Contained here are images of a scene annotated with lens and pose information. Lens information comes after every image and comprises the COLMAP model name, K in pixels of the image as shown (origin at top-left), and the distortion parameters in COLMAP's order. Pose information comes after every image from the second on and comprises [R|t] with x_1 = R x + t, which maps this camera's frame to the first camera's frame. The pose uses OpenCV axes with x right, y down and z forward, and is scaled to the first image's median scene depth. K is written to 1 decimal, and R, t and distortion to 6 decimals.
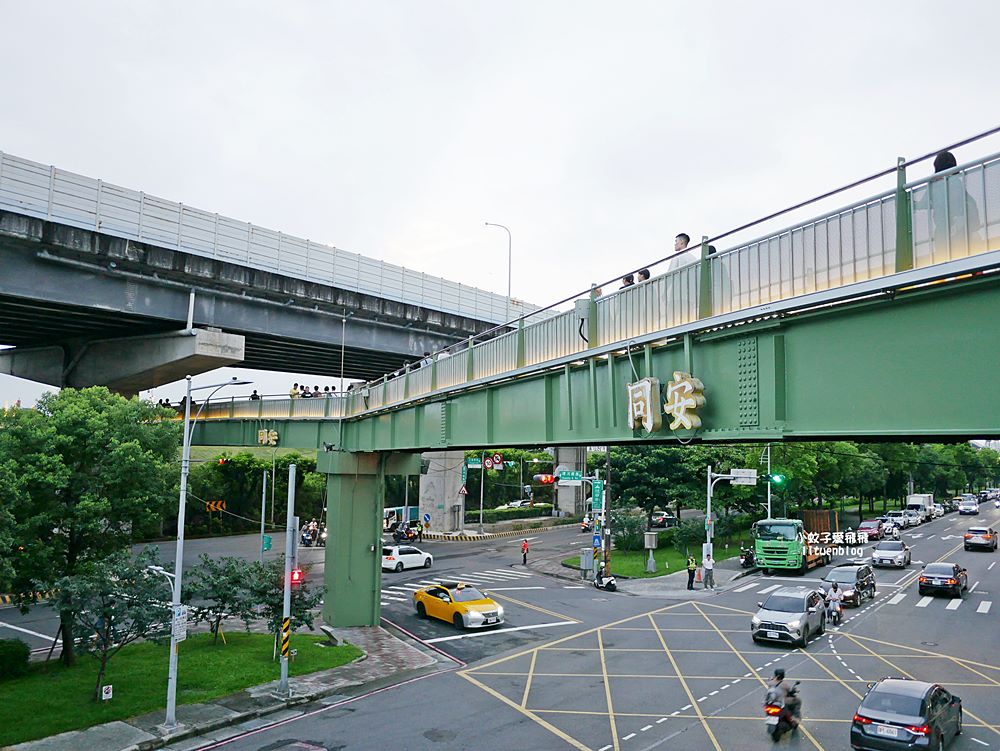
lens RADIAL K [[830.4, 0, 499.8], [0, 830.4, 376.2], [0, 0, 1]] dist [-0.042627, 0.006067]
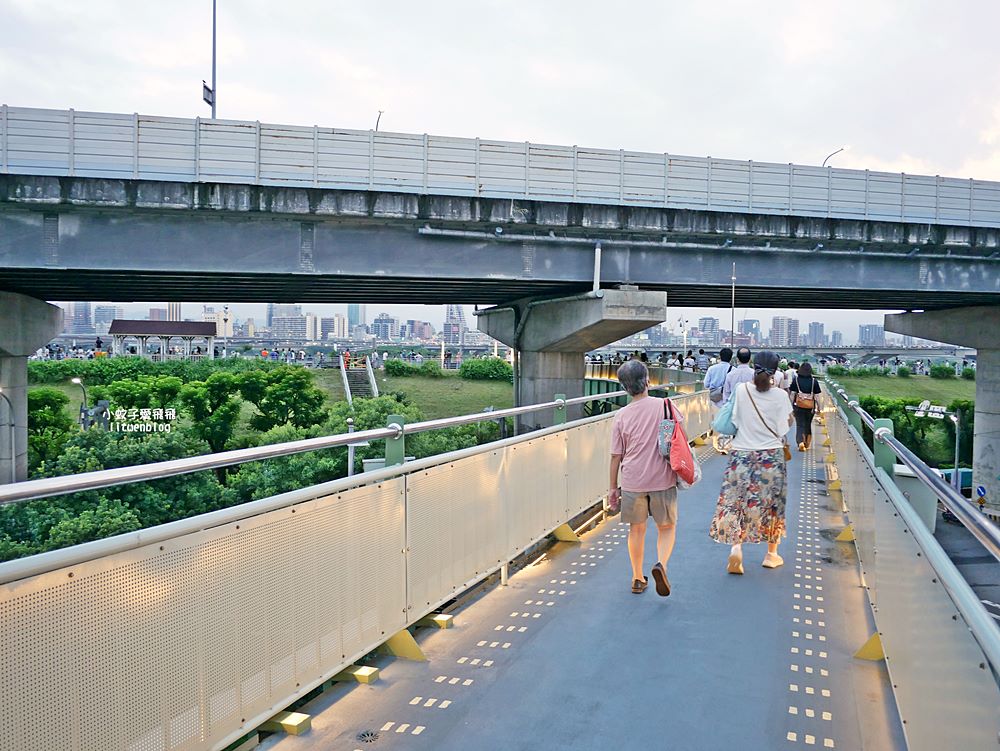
lens RADIAL K [[830.4, 0, 498.9], [0, 830.4, 374.8], [0, 0, 1]] dist [-0.042627, 0.006067]
pose [[0.756621, 0.012384, -0.653736, 0.117304], [0.060416, 0.994219, 0.088758, -0.052367], [0.651056, -0.106652, 0.751499, 0.266835]]
